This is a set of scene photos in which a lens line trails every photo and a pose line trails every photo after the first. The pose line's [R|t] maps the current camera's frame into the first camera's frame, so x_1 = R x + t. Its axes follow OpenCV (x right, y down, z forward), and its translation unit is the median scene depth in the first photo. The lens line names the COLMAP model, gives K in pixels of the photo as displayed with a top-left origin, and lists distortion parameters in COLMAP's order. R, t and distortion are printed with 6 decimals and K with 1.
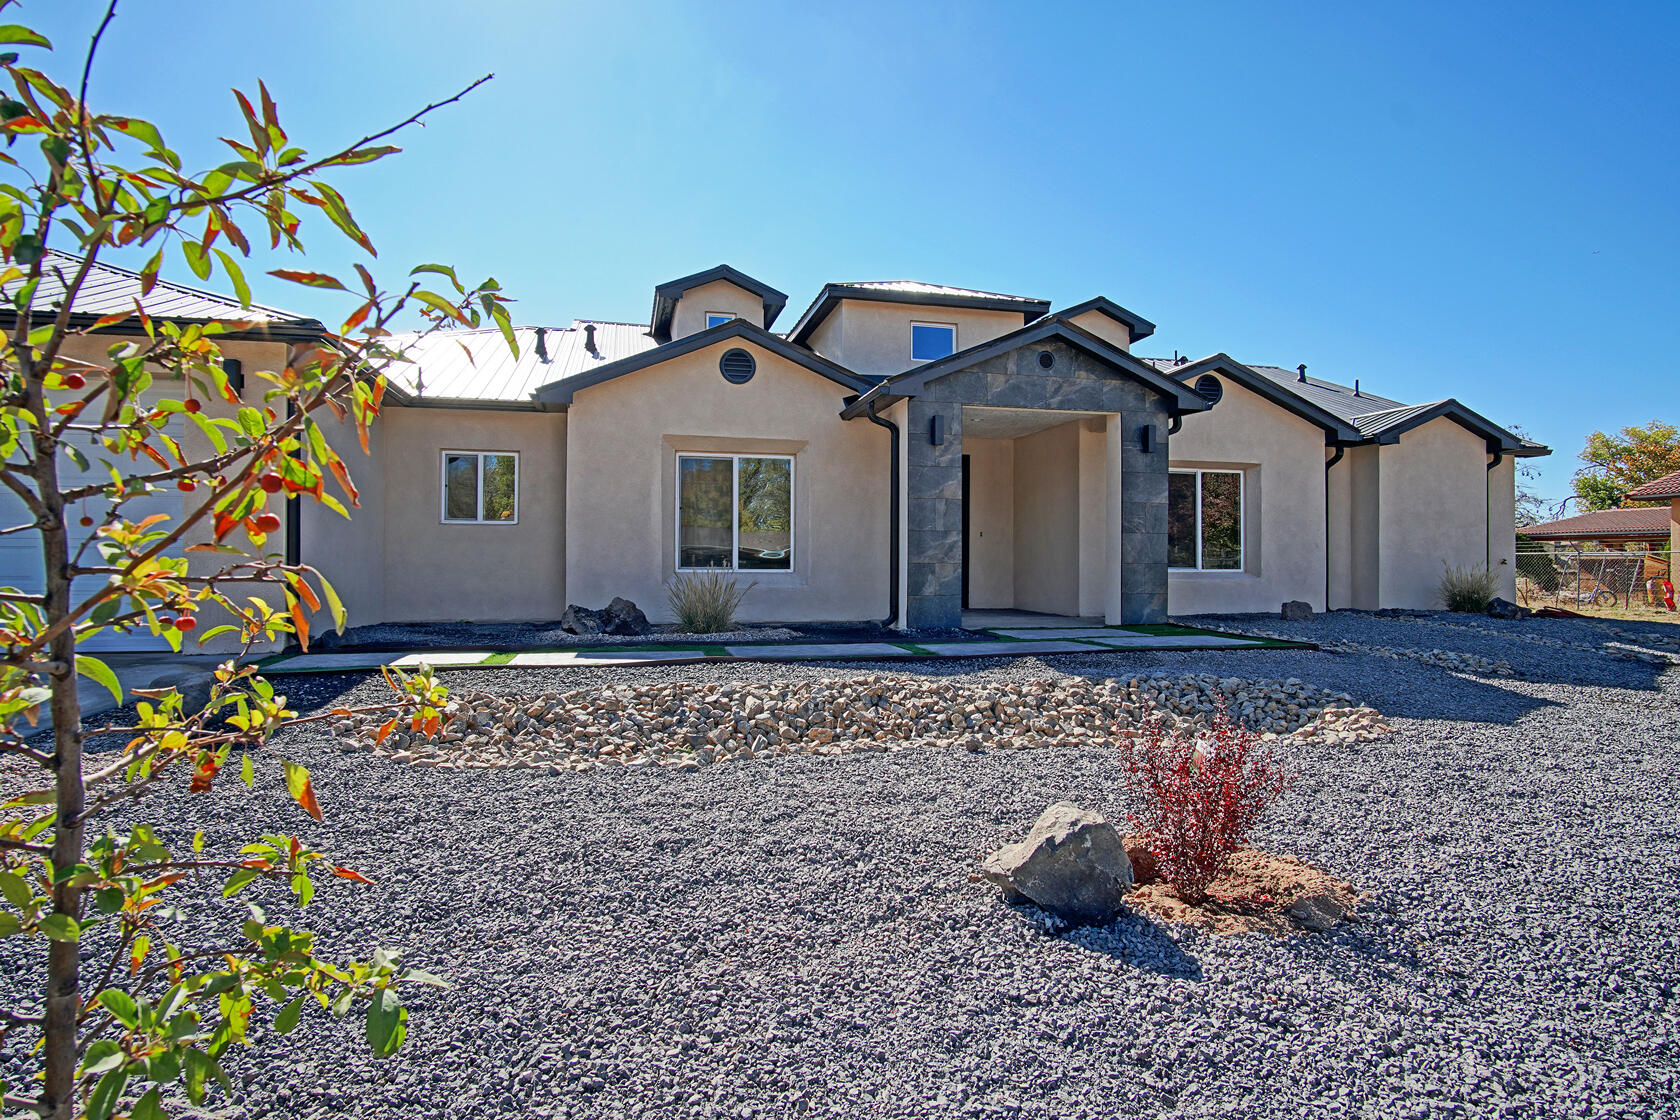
lens RADIAL K [[904.1, 0, 825.5], [0, 904.1, 557.0], [0, 0, 1]] dist [-0.023266, 0.004088]
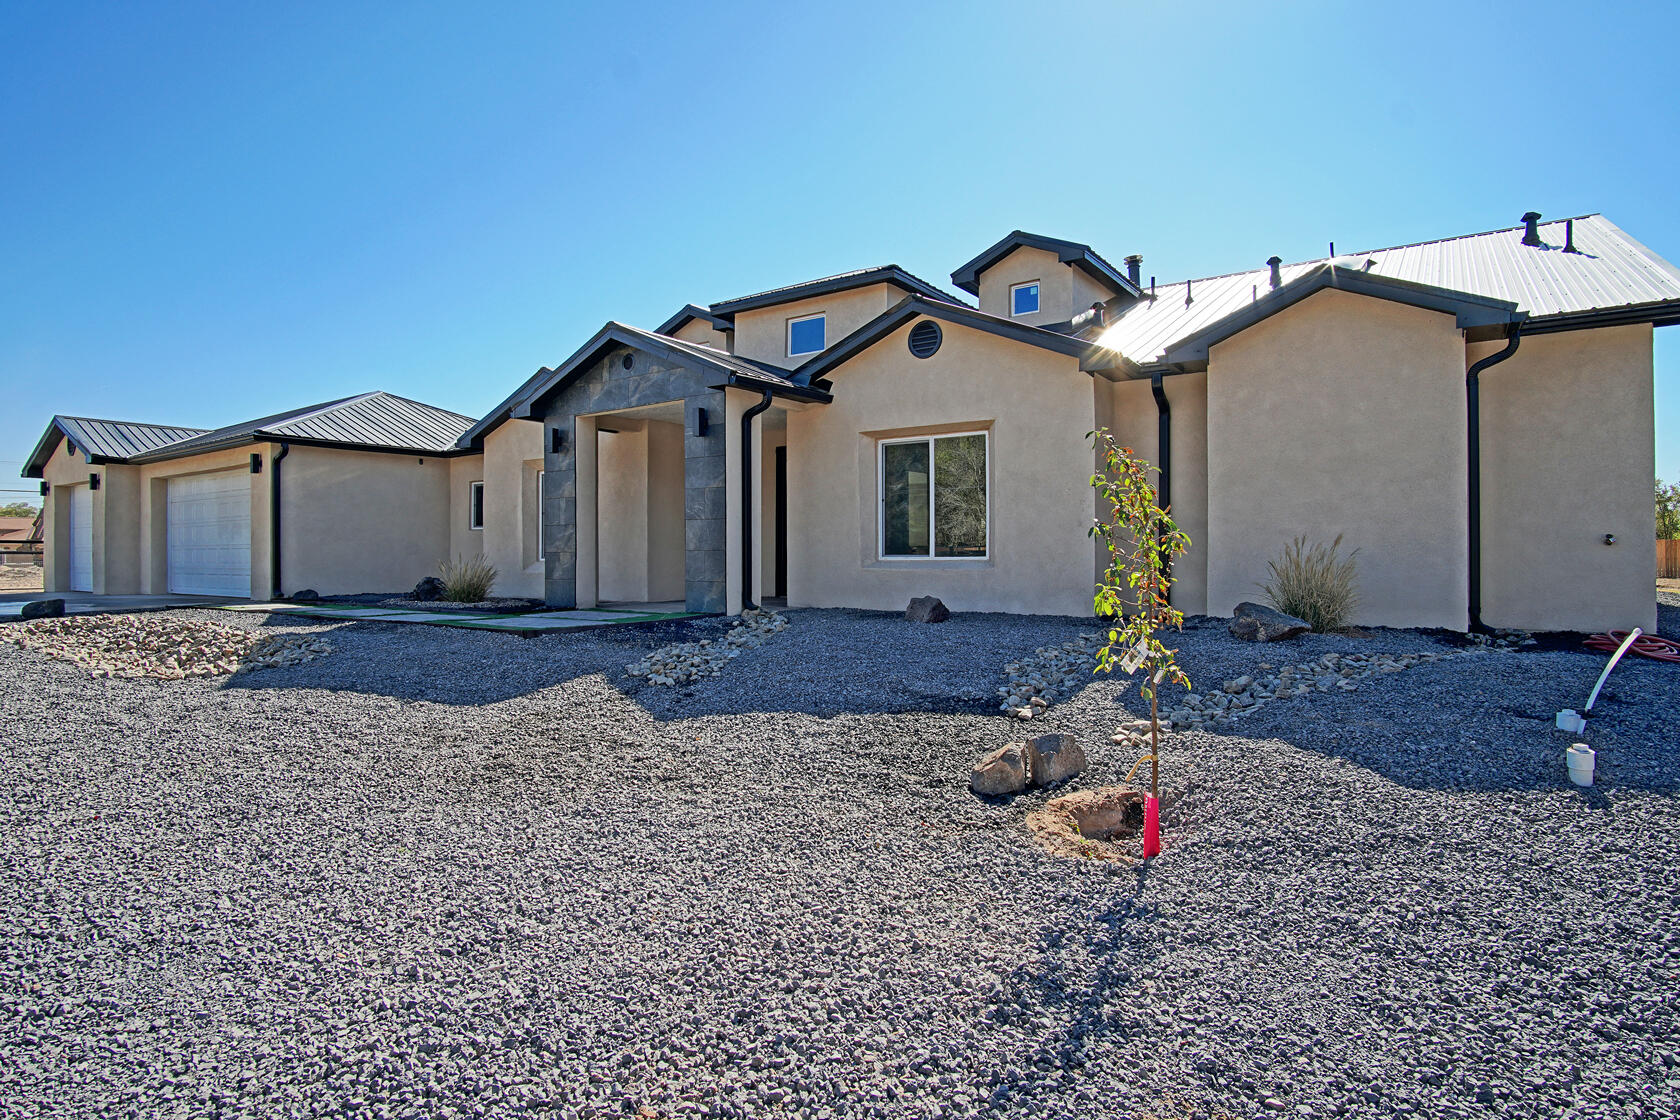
lens RADIAL K [[904.1, 0, 807.0], [0, 904.1, 555.2], [0, 0, 1]] dist [-0.023266, 0.004088]
pose [[0.649060, -0.005421, -0.760718, 1.162800], [0.010651, 0.999941, 0.001961, 0.011531], [0.760663, -0.009376, 0.649080, 0.447407]]
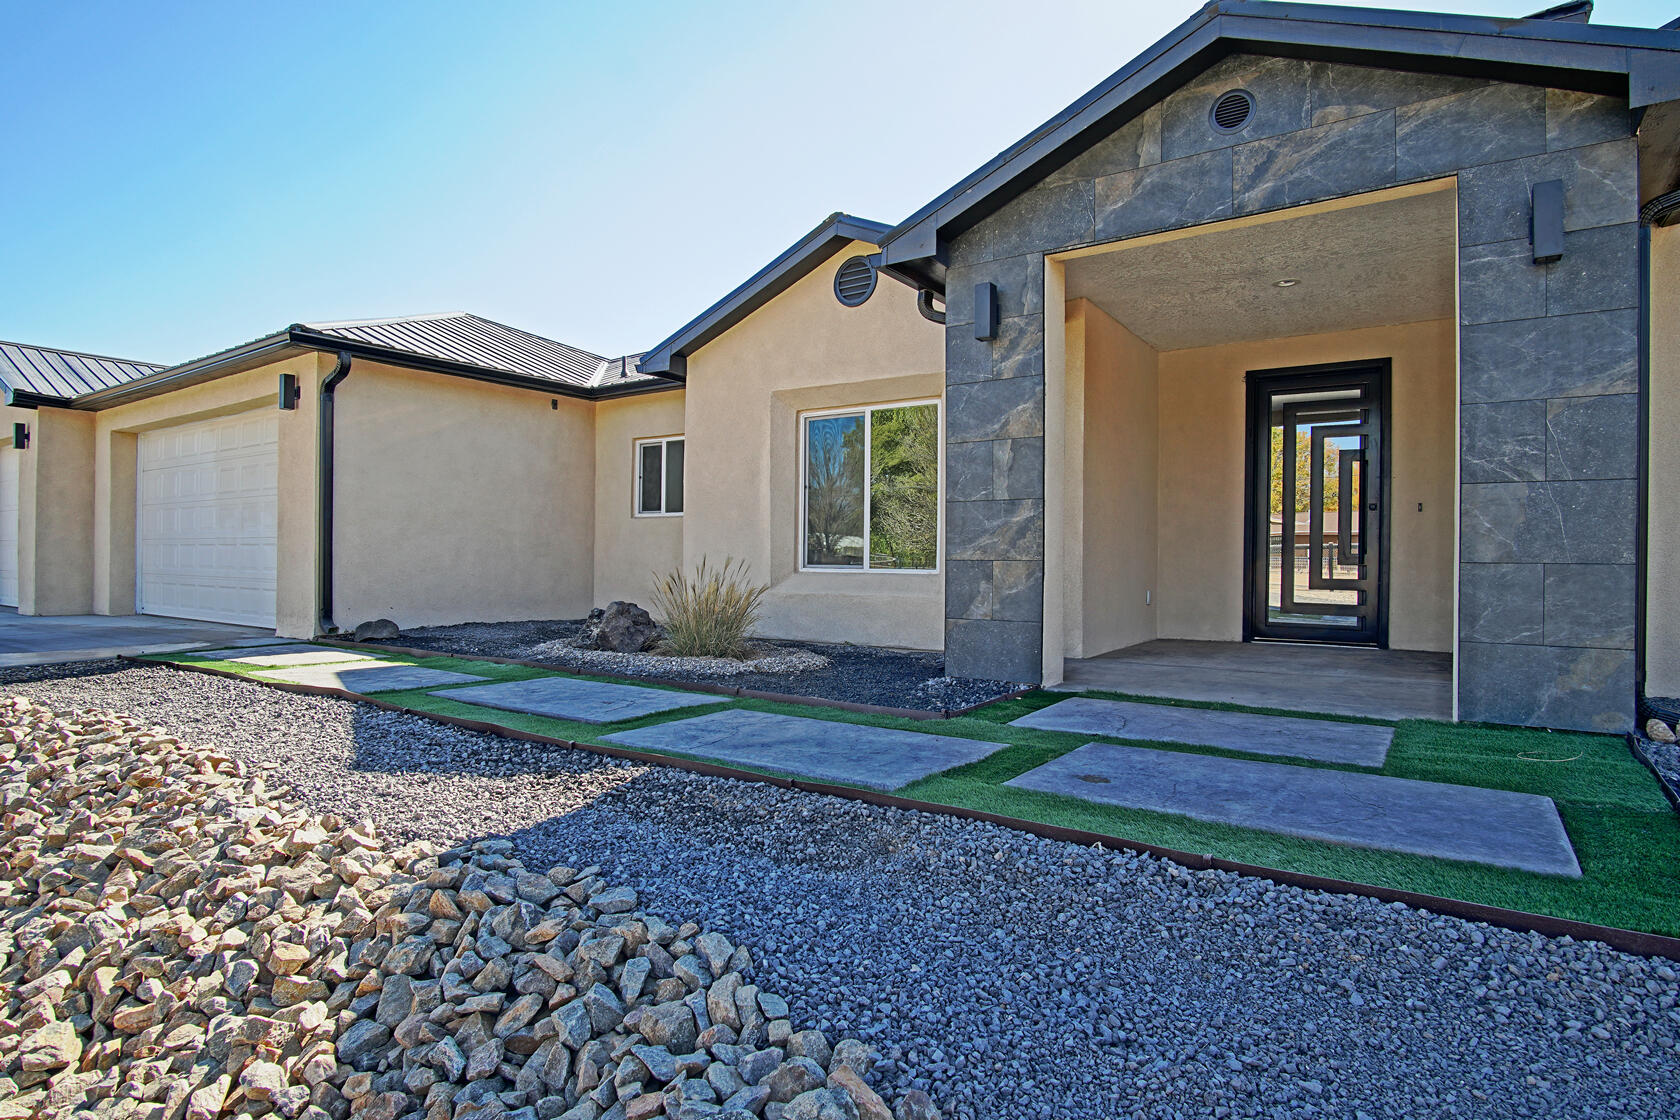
lens RADIAL K [[904.1, 0, 837.0], [0, 904.1, 557.2], [0, 0, 1]] dist [-0.023266, 0.004088]
pose [[0.667195, 0.000055, -0.744883, 0.431462], [-0.002475, 0.999995, -0.002143, 0.005849], [0.744879, 0.003274, 0.667192, 0.539306]]
